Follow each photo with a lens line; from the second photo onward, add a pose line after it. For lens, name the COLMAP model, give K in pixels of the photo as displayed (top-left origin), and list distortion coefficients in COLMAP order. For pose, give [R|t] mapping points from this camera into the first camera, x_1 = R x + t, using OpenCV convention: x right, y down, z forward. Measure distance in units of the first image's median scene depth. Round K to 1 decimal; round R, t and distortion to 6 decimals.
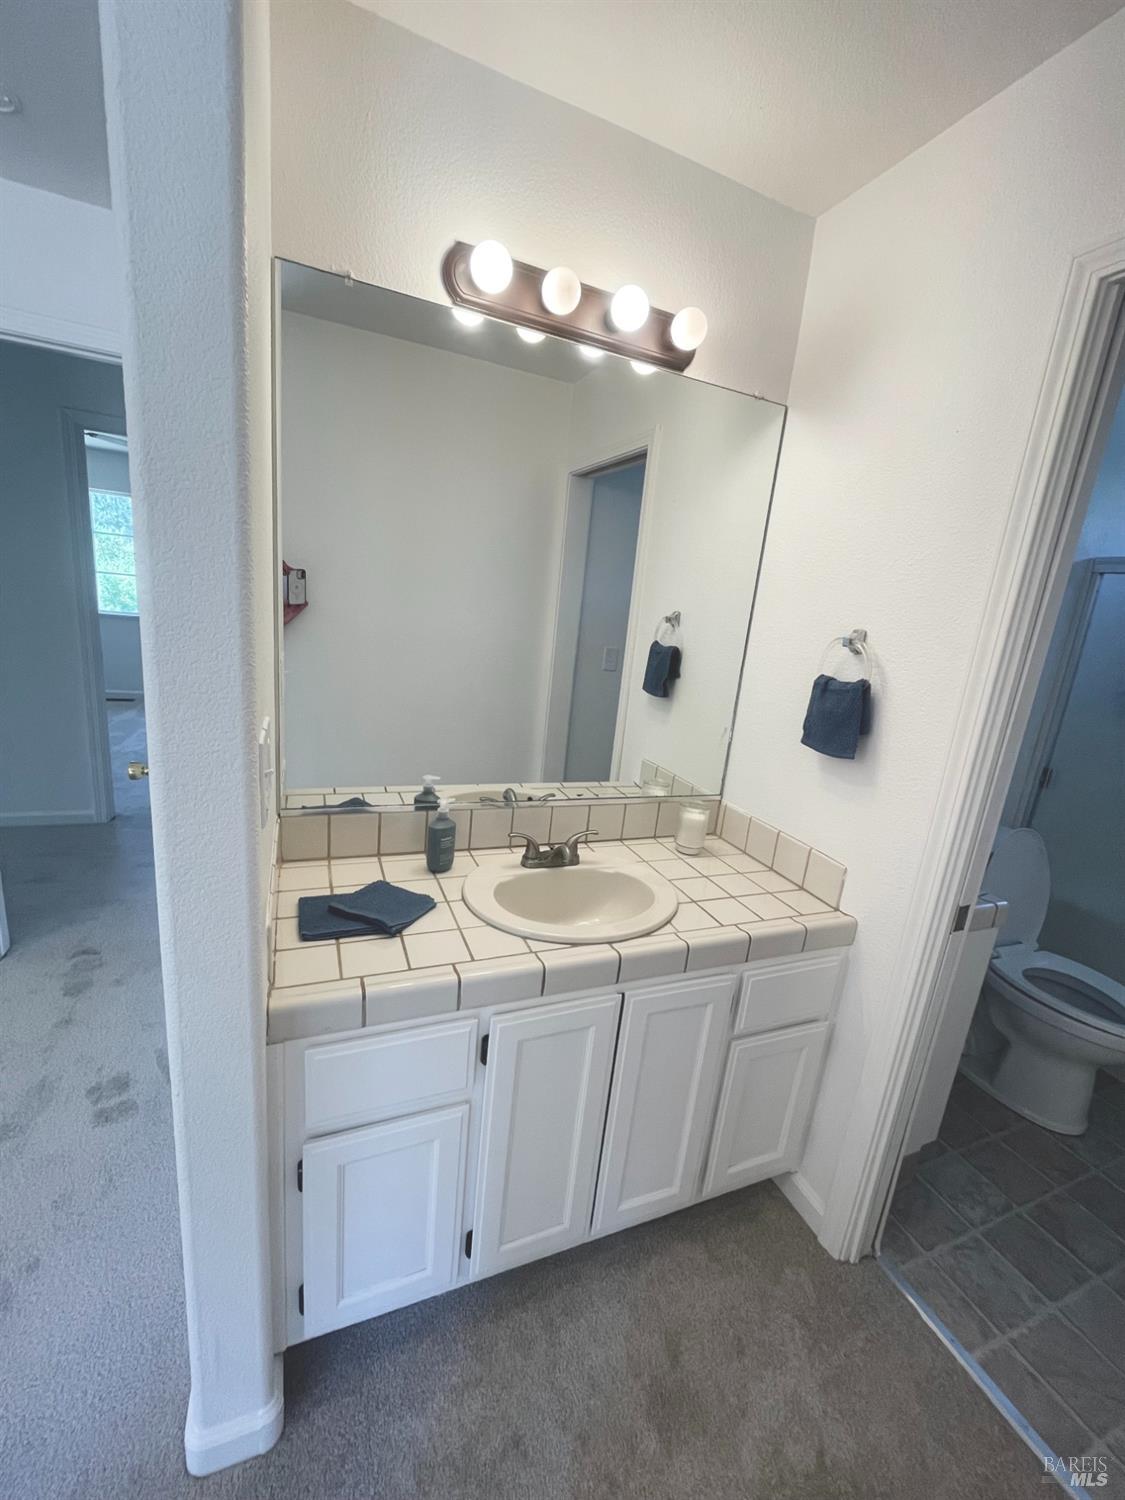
lens RADIAL K [[609.4, 0, 562.5], [0, 609.4, 750.0], [0, 0, 1]] dist [-0.001166, -0.000790]
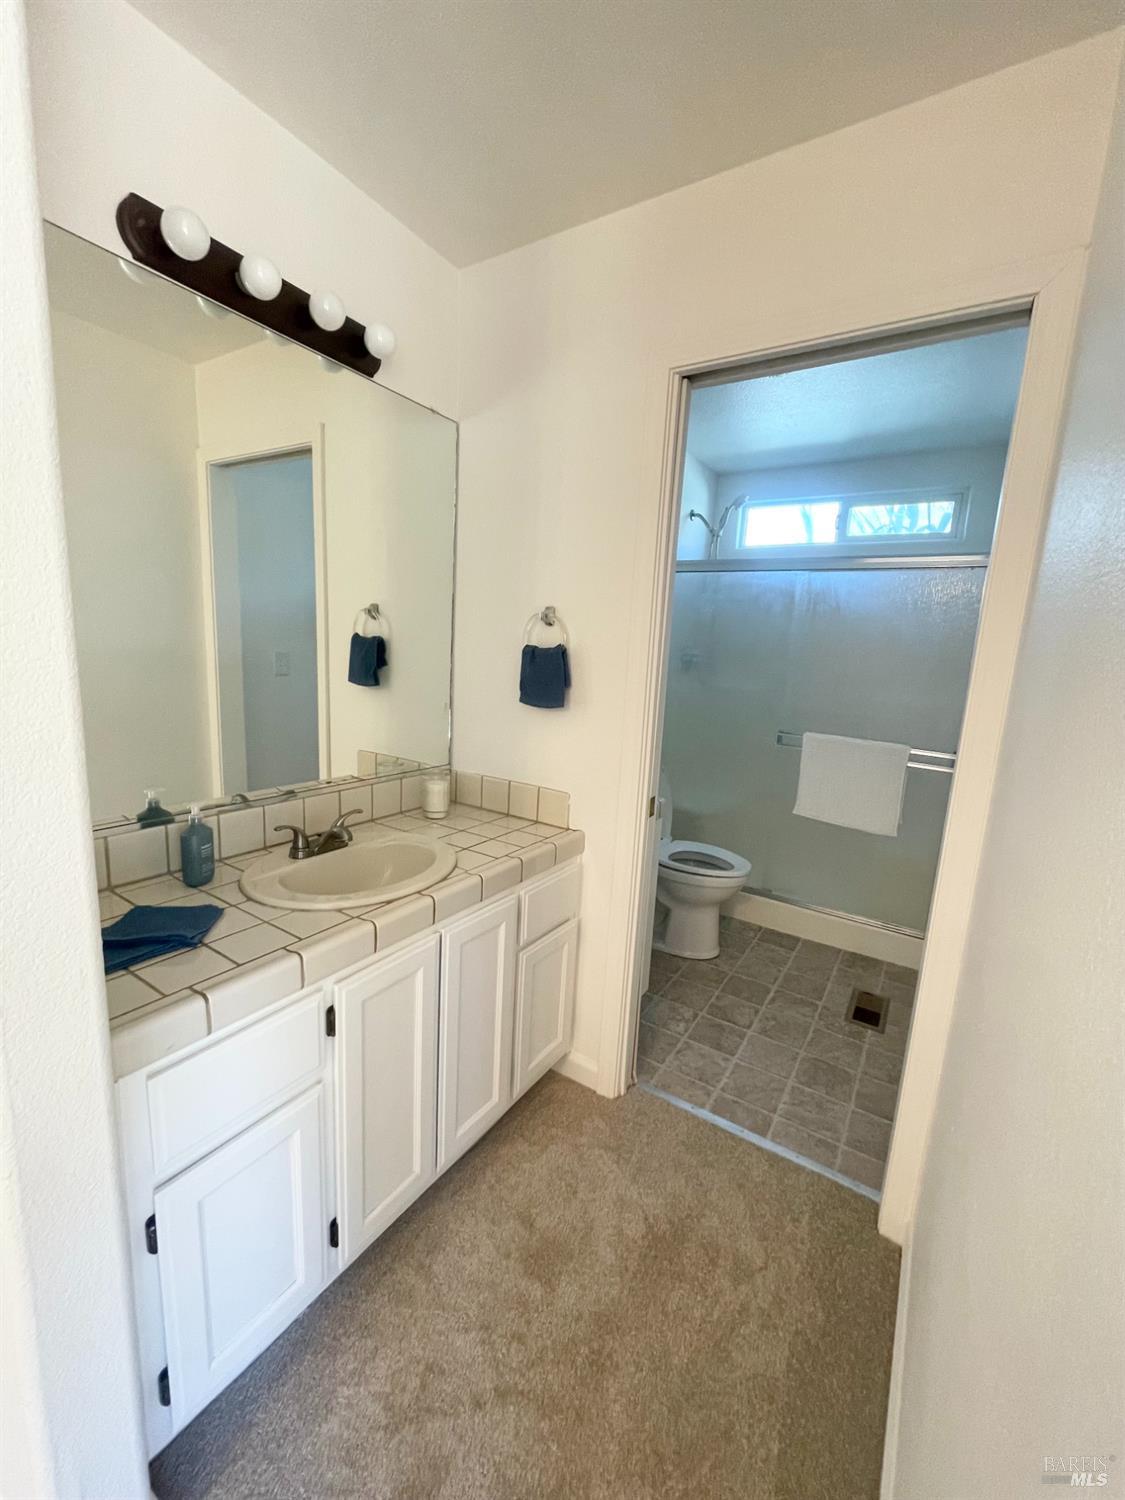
lens RADIAL K [[609.4, 0, 562.5], [0, 609.4, 750.0], [0, 0, 1]] dist [-0.001166, -0.000790]
pose [[0.823440, -0.152505, 0.546524, -0.231007], [0.163219, 0.986156, 0.029263, 0.065347], [-0.543420, 0.065107, 0.836932, -0.060725]]
